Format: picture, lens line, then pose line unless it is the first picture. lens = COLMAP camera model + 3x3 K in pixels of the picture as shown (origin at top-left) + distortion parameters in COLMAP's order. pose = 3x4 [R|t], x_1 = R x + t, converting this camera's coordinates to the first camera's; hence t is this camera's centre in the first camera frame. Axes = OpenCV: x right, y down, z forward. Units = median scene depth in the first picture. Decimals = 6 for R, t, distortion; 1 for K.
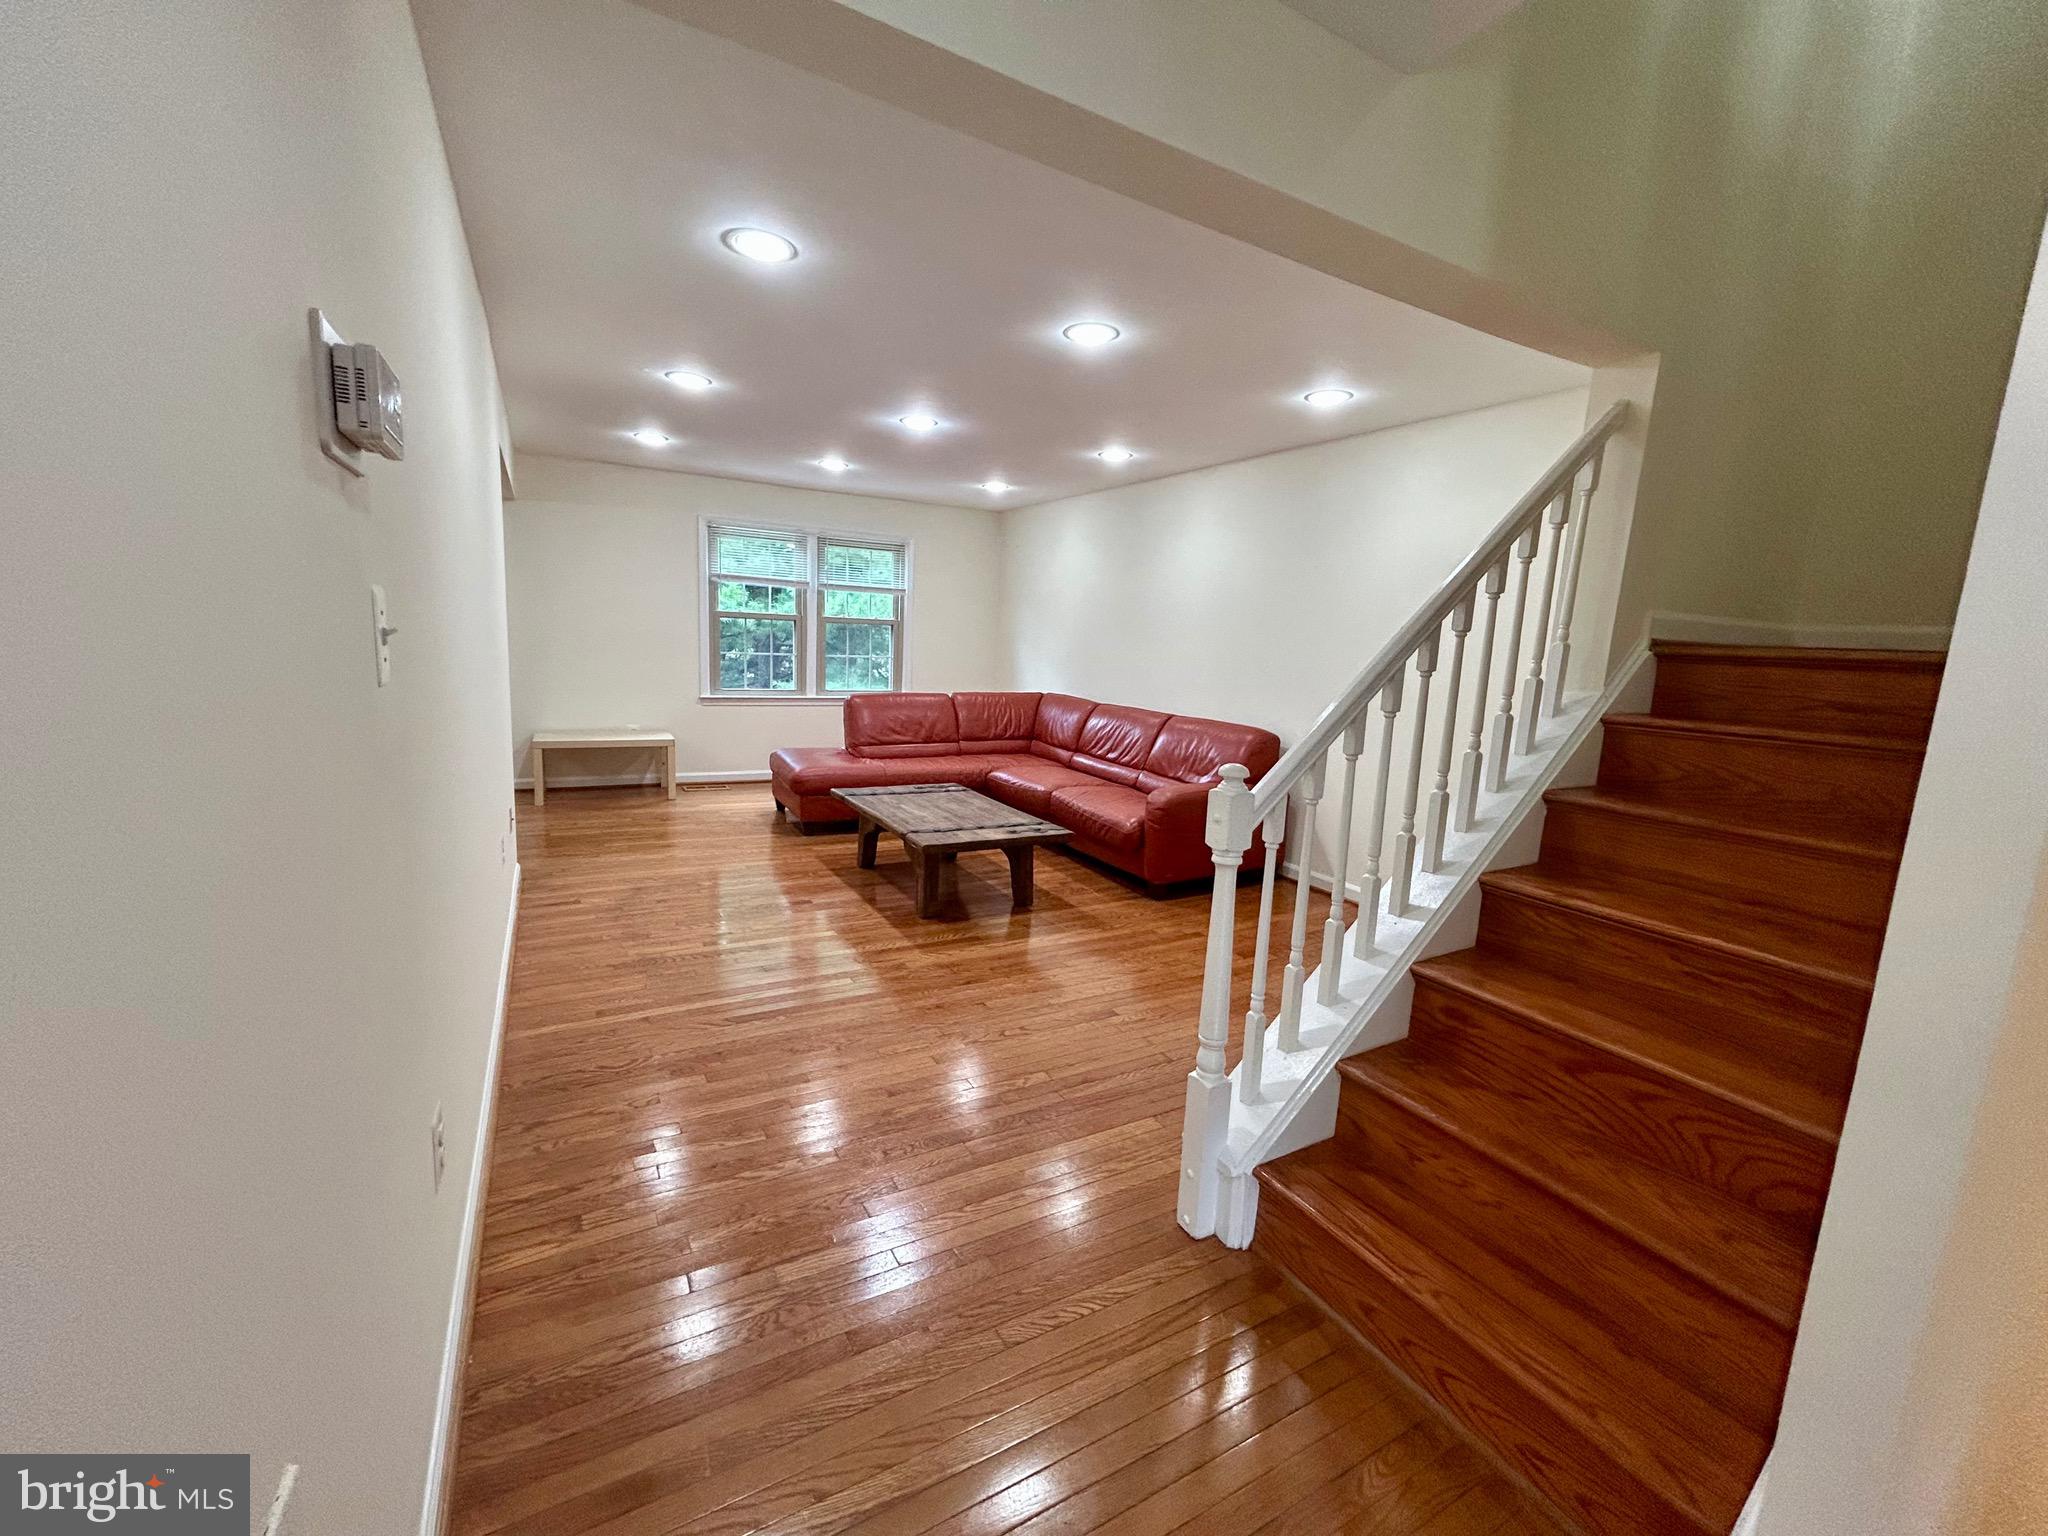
lens RADIAL K [[828.0, 0, 1031.4], [0, 828.0, 770.3], [0, 0, 1]] dist [-0.003409, 0.001346]
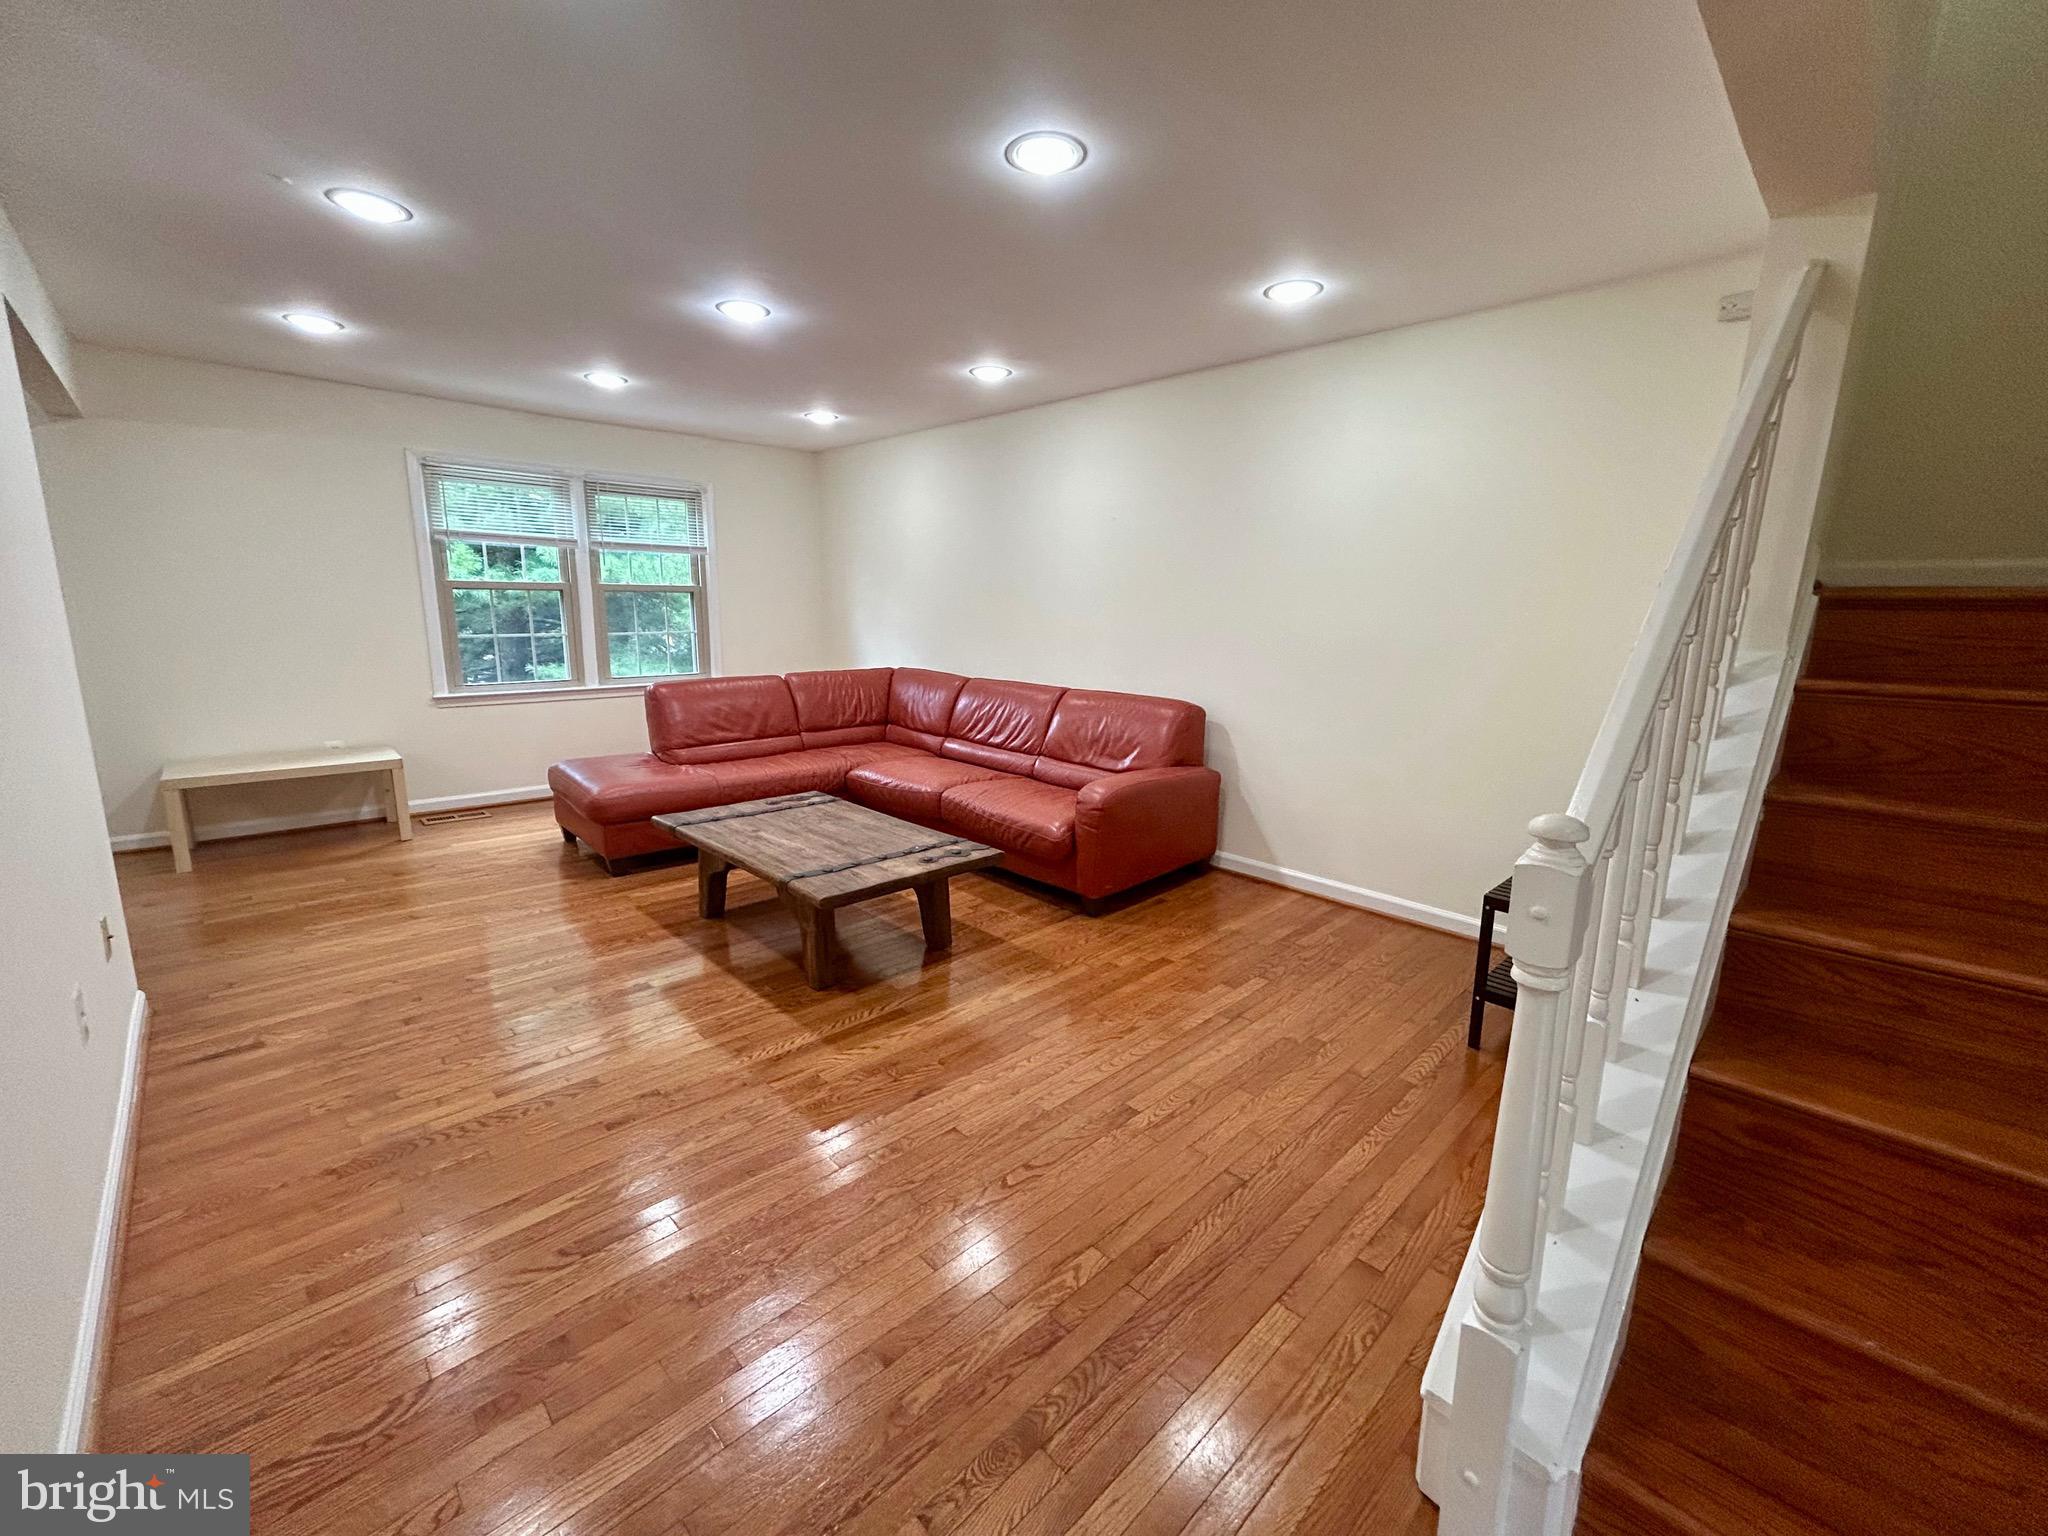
lens RADIAL K [[828.0, 0, 1028.0], [0, 828.0, 769.1], [0, 0, 1]] dist [-0.003409, 0.001346]
pose [[0.967404, -0.080014, 0.240264, -0.093642], [0.069411, 0.996217, 0.052286, -0.036489], [-0.243539, -0.033905, 0.969298, 0.206021]]
